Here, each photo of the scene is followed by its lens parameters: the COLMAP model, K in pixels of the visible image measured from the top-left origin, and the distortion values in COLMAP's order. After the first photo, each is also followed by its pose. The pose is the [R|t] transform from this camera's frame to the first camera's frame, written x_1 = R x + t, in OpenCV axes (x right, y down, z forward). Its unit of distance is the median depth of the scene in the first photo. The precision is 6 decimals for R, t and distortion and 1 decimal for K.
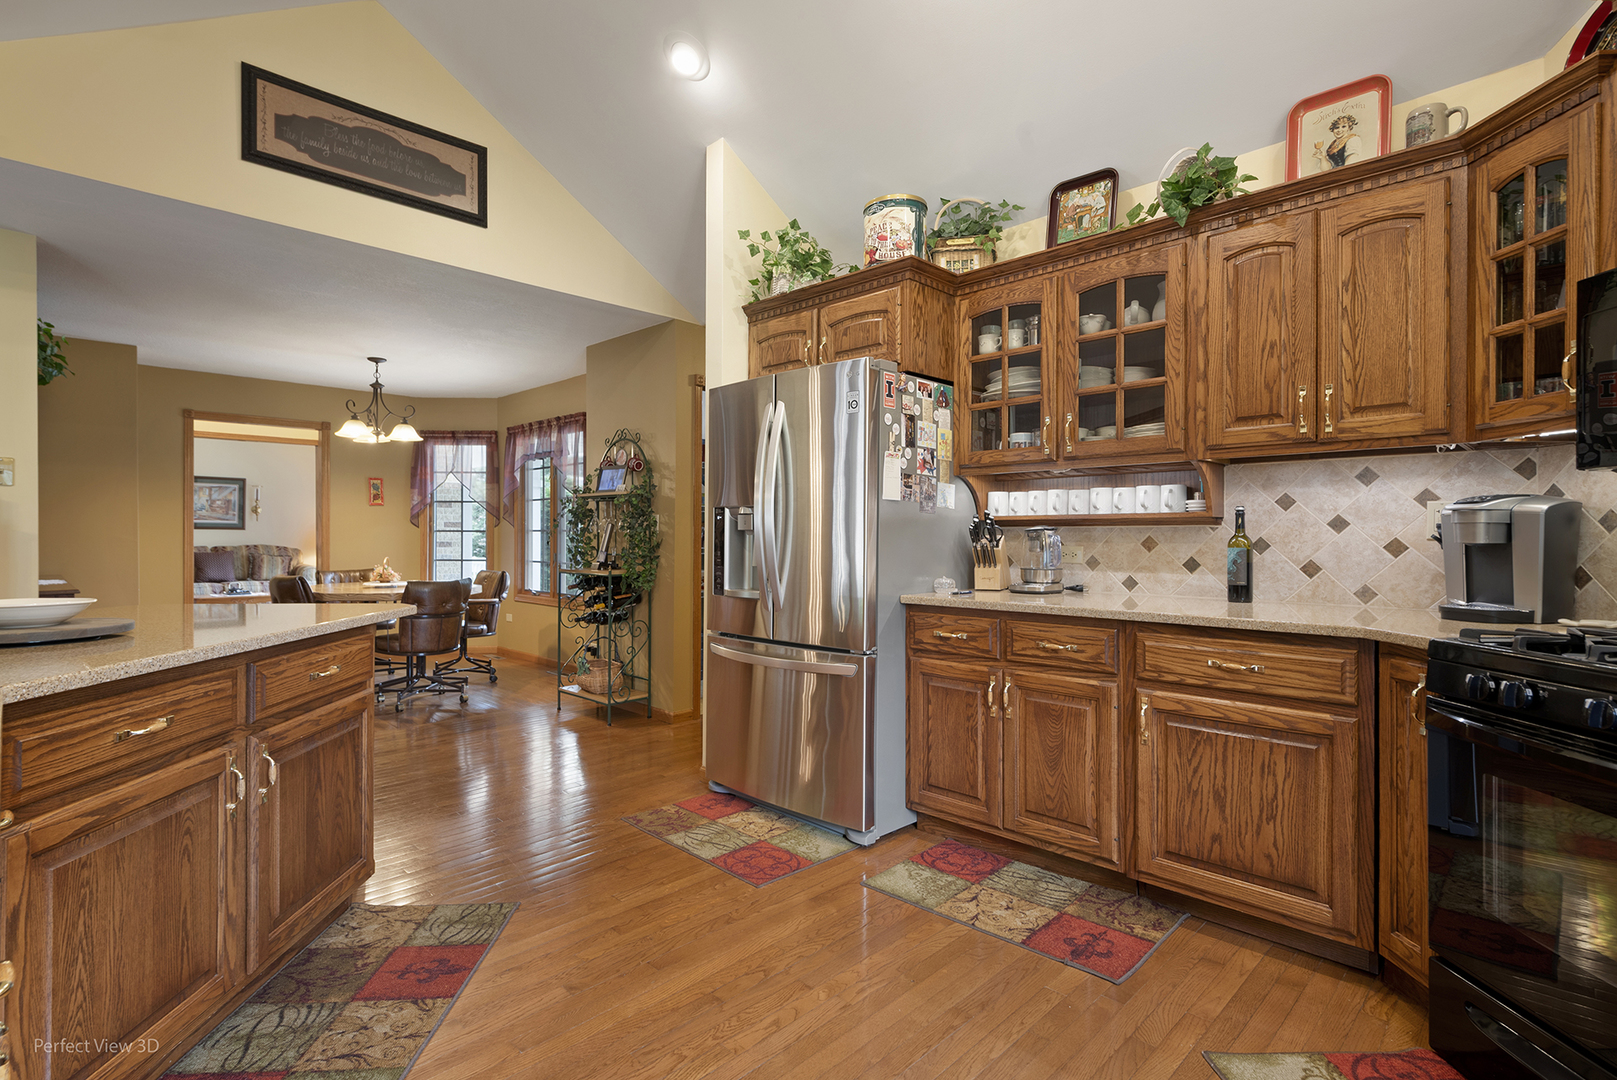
lens RADIAL K [[813.0, 0, 799.9], [0, 813.0, 536.4], [0, 0, 1]] dist [0.018920, -0.000246]
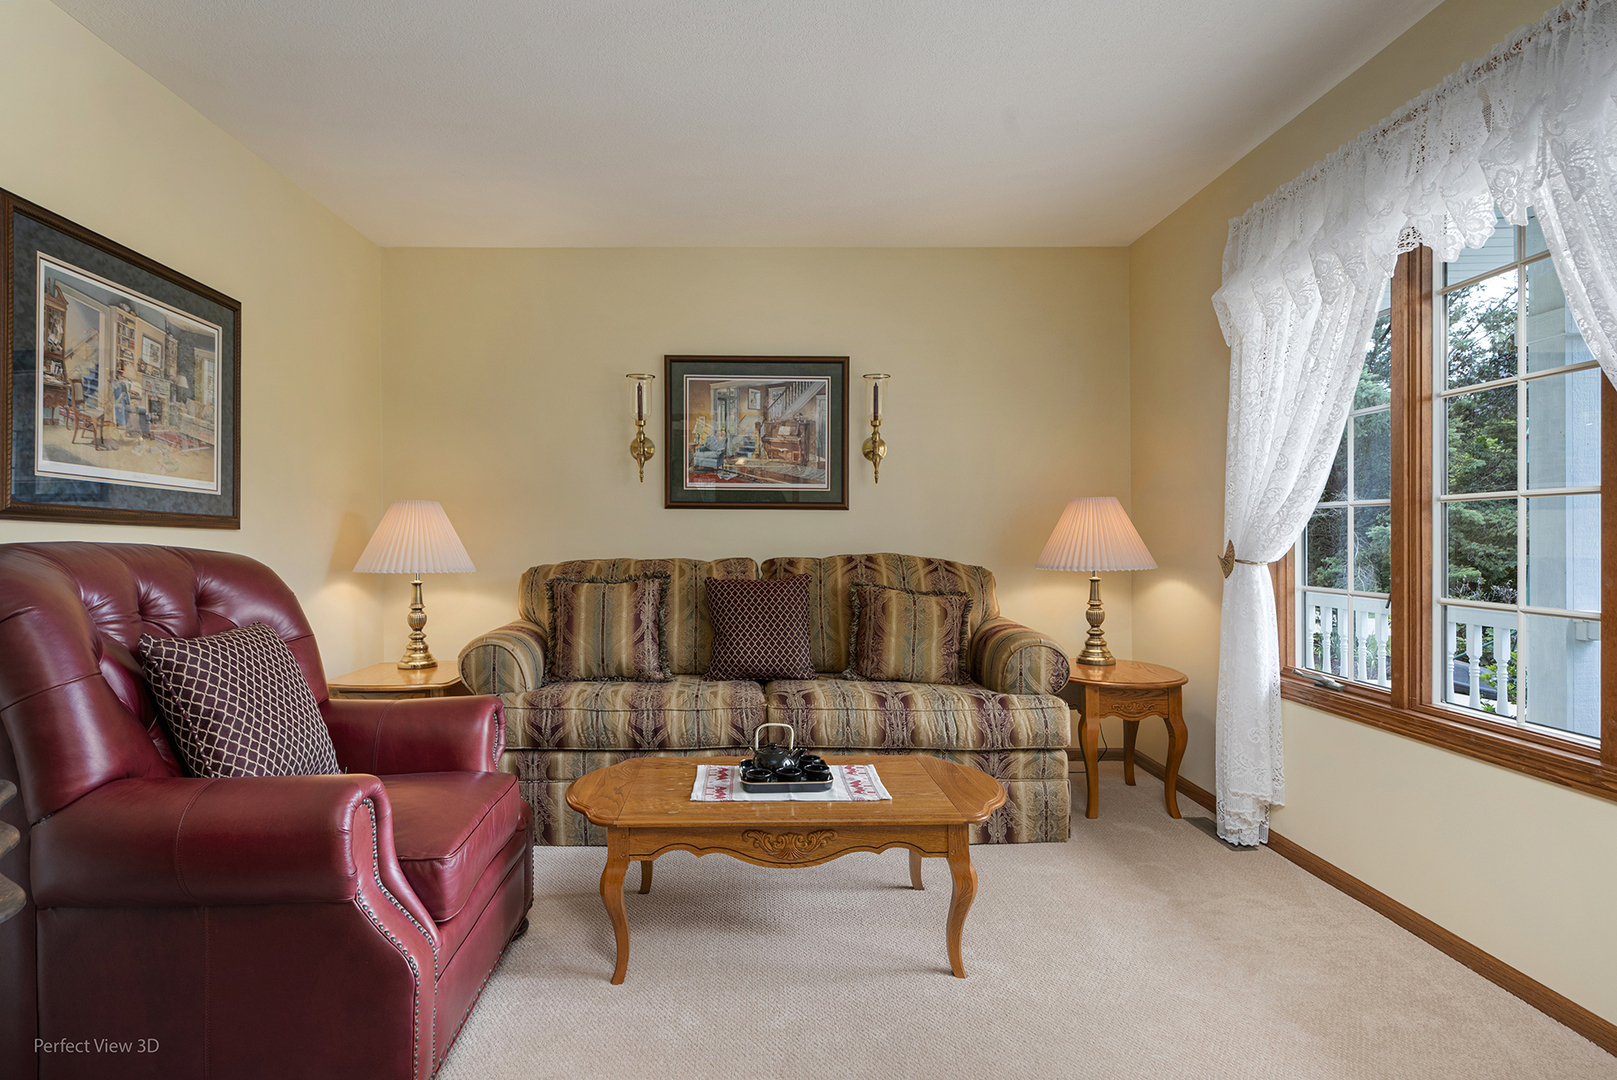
lens RADIAL K [[838.7, 0, 805.5], [0, 838.7, 532.7], [0, 0, 1]] dist [0.009731, -0.002420]
pose [[0.762233, -0.001701, -0.647300, -0.471239], [0.002169, 0.999998, -0.000074, 0.001671], [0.647299, -0.001348, 0.762235, 0.733585]]
